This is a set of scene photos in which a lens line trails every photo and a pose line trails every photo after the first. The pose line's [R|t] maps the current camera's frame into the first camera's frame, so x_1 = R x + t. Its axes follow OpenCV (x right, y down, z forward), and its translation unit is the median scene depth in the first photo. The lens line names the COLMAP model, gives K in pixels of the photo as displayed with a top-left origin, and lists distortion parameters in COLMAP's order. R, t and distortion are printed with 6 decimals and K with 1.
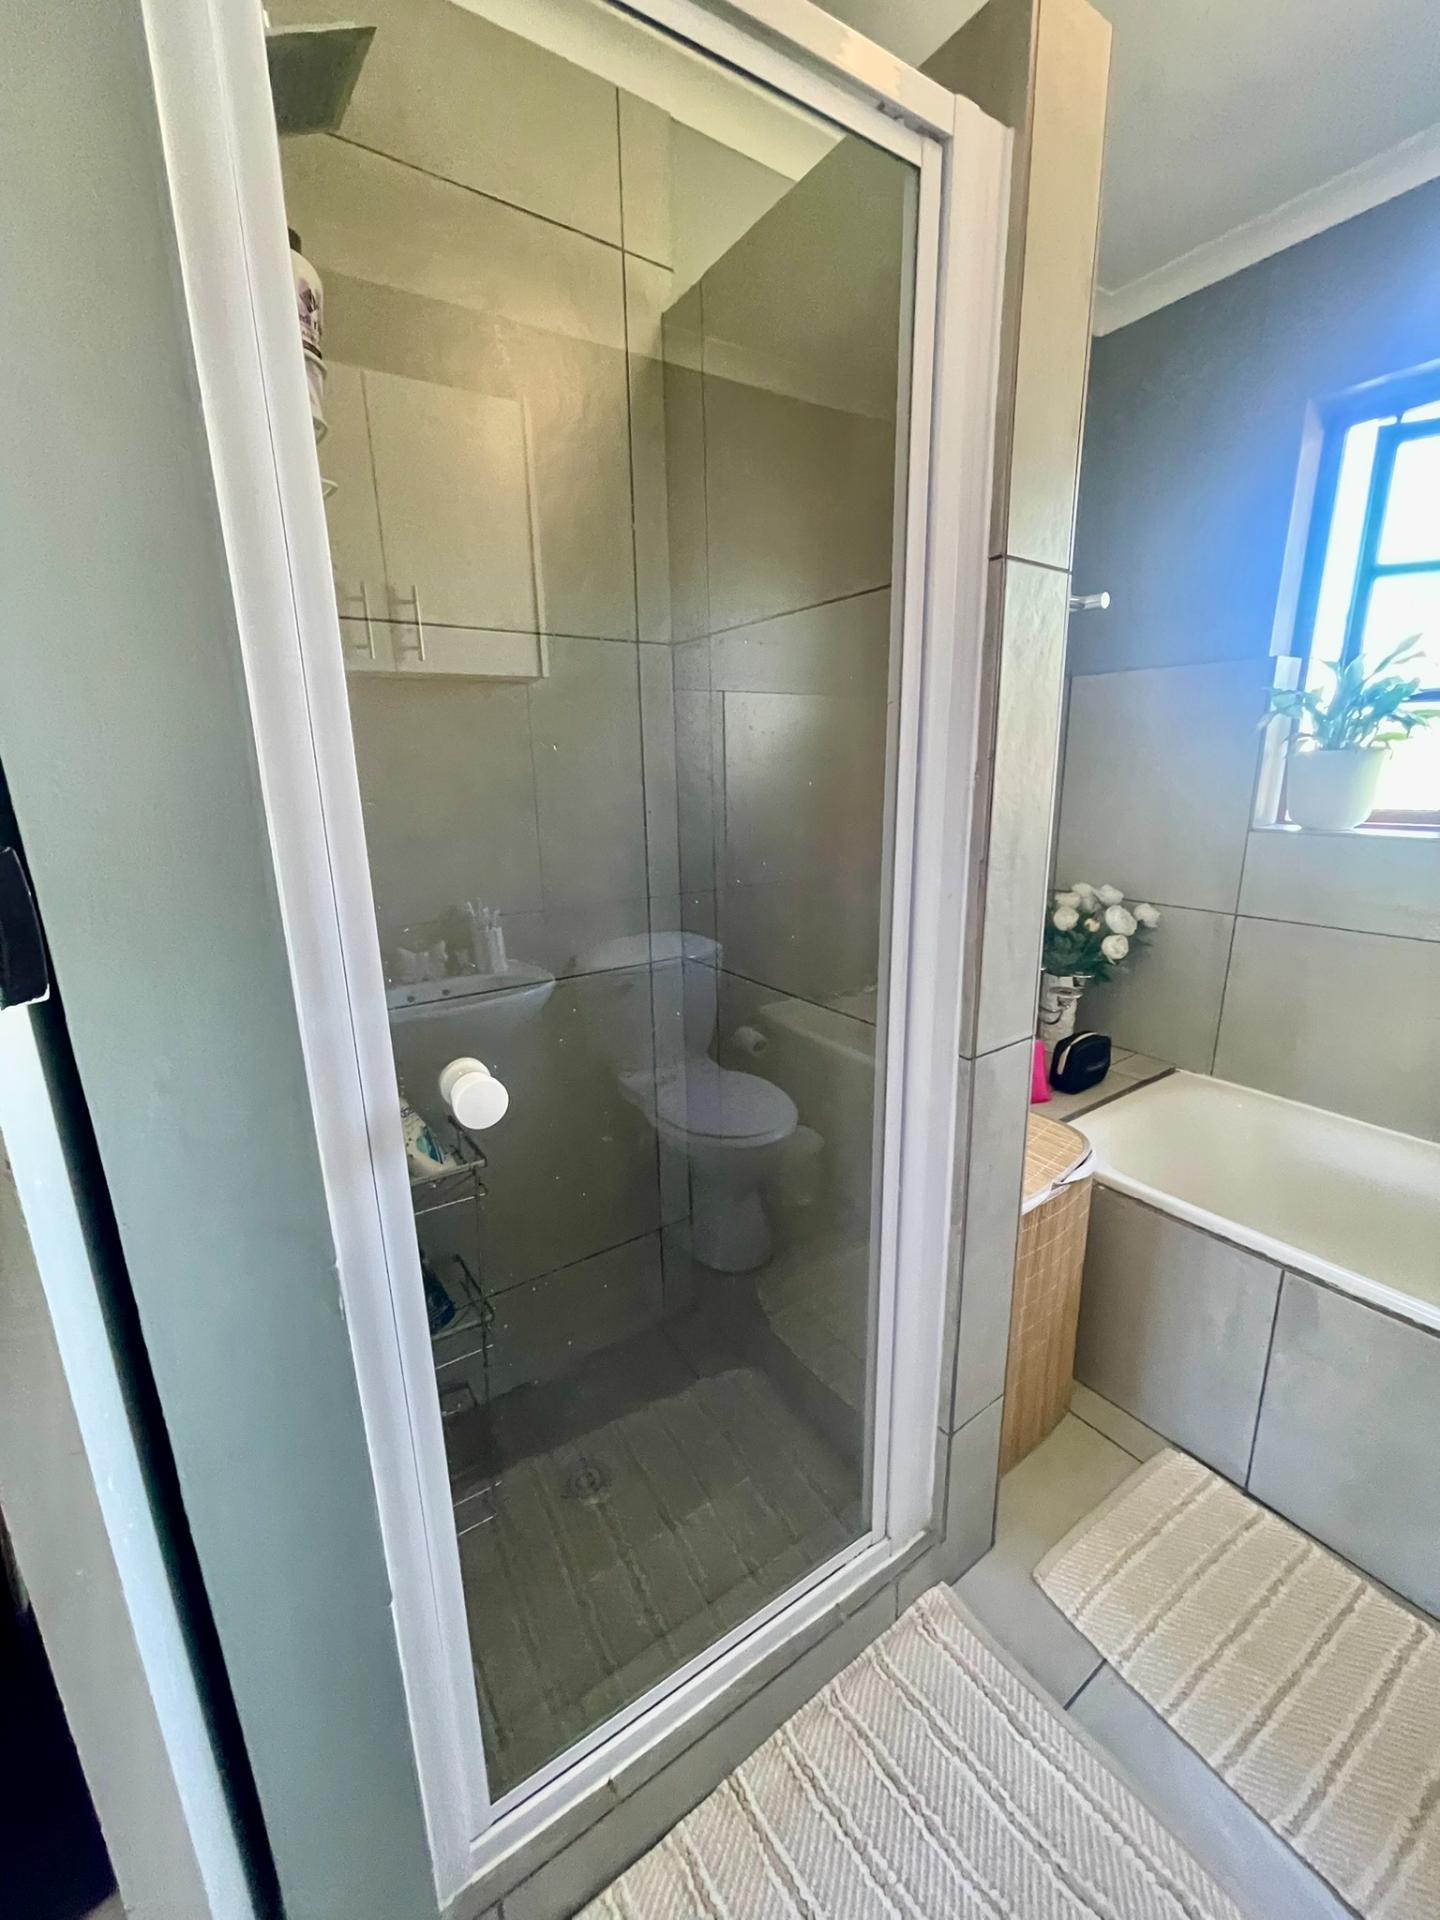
lens RADIAL K [[773.6, 0, 721.3], [0, 773.6, 953.0], [0, 0, 1]] dist [0.000408, -0.000047]
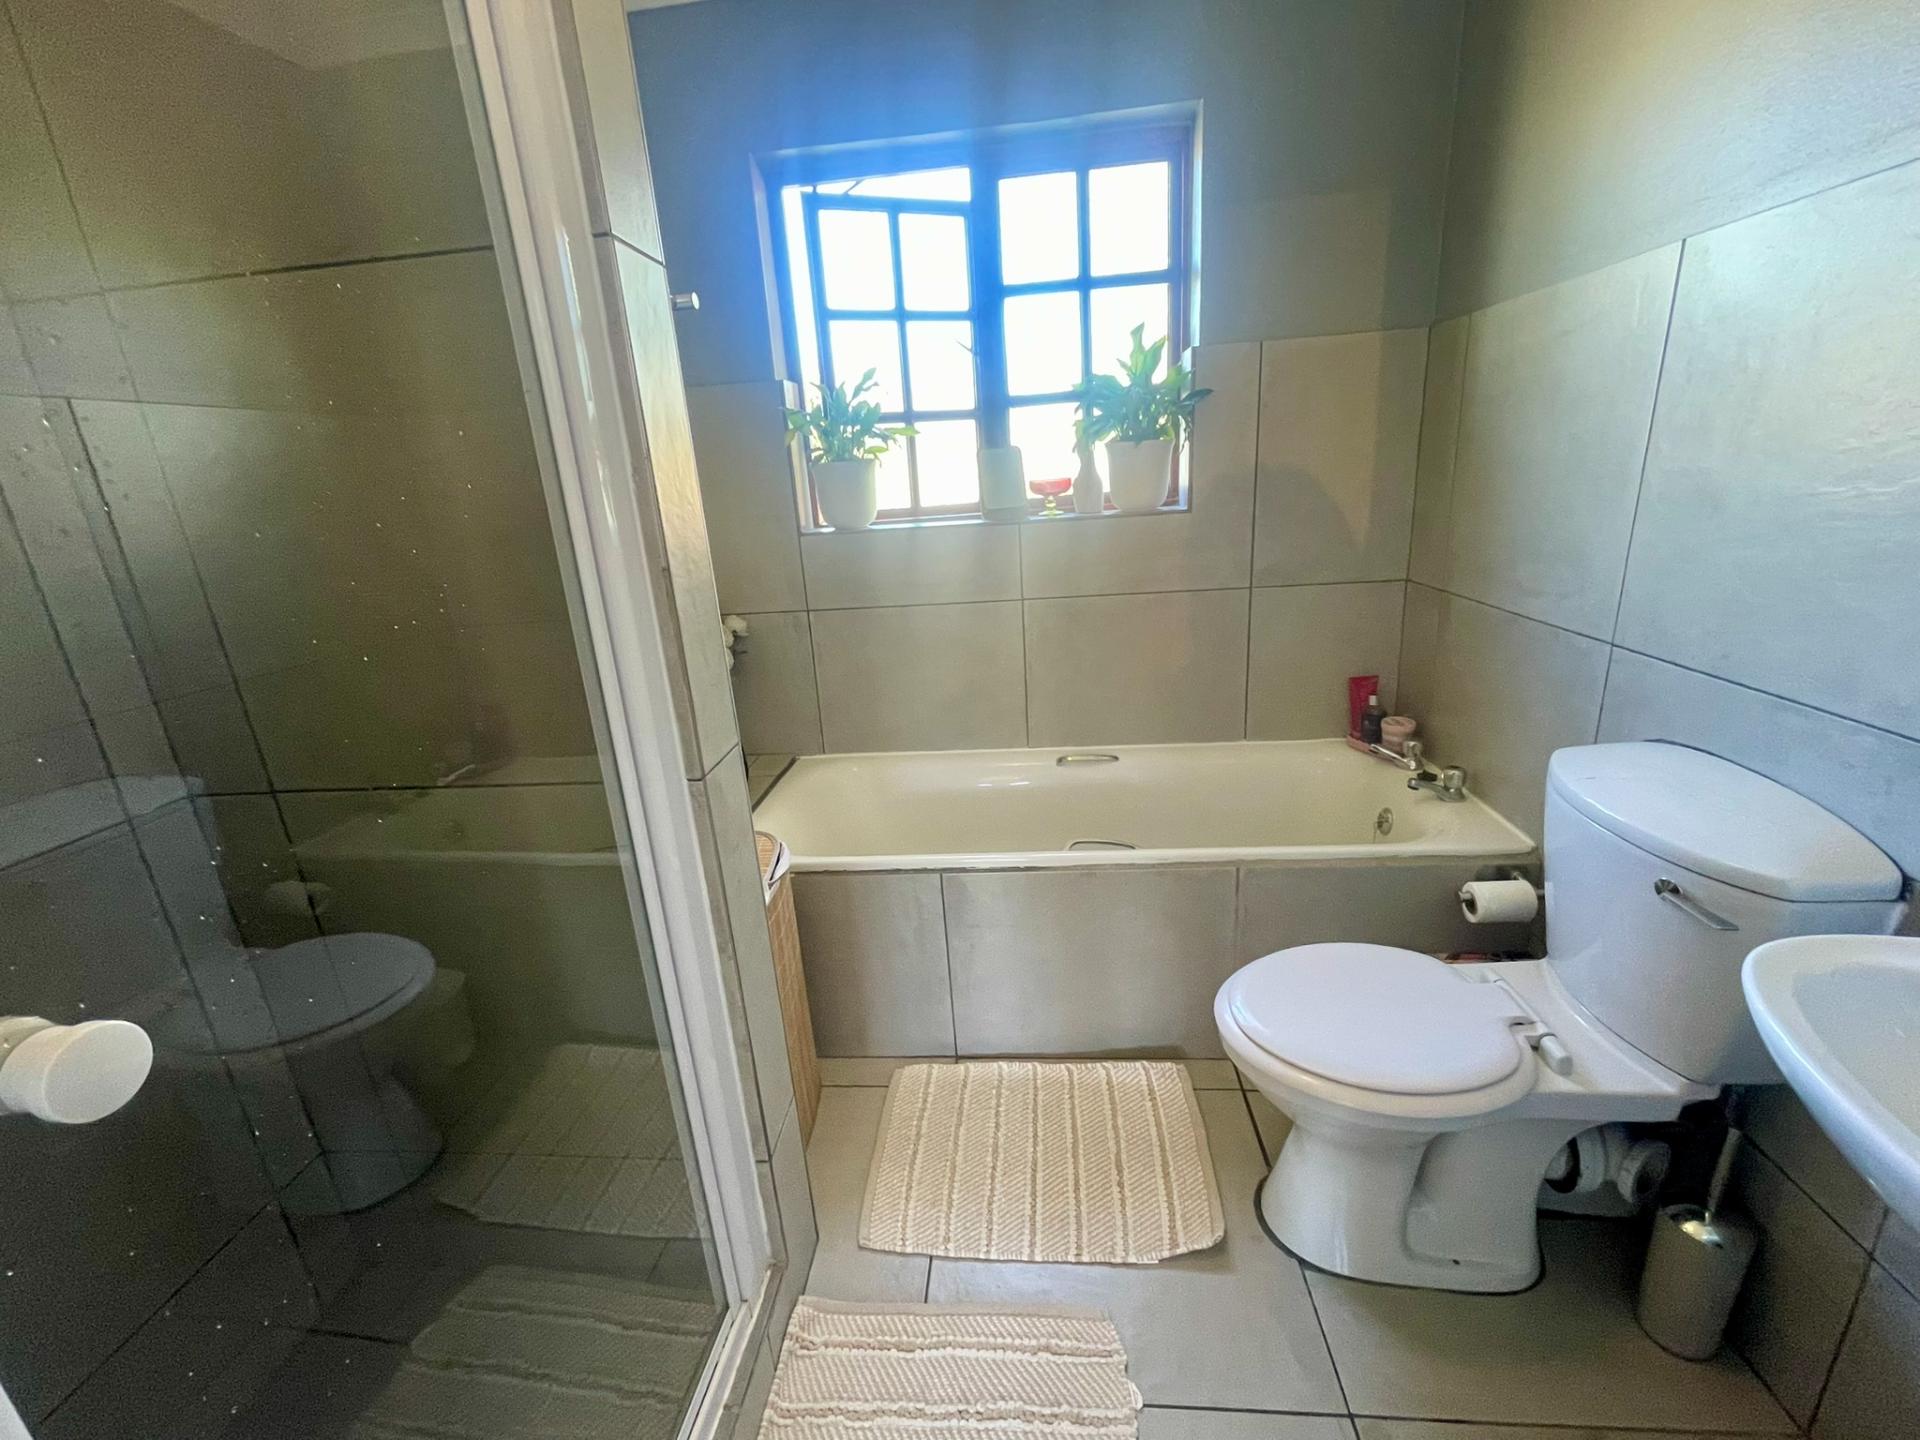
lens RADIAL K [[810.0, 0, 961.6], [0, 810.0, 717.3], [0, 0, 1]] dist [-0.007940, 0.000804]
pose [[0.634808, -0.249009, 0.731446, -0.118598], [0.237499, 0.963702, 0.121955, 0.012289], [-0.735264, 0.096300, 0.670905, 0.059594]]
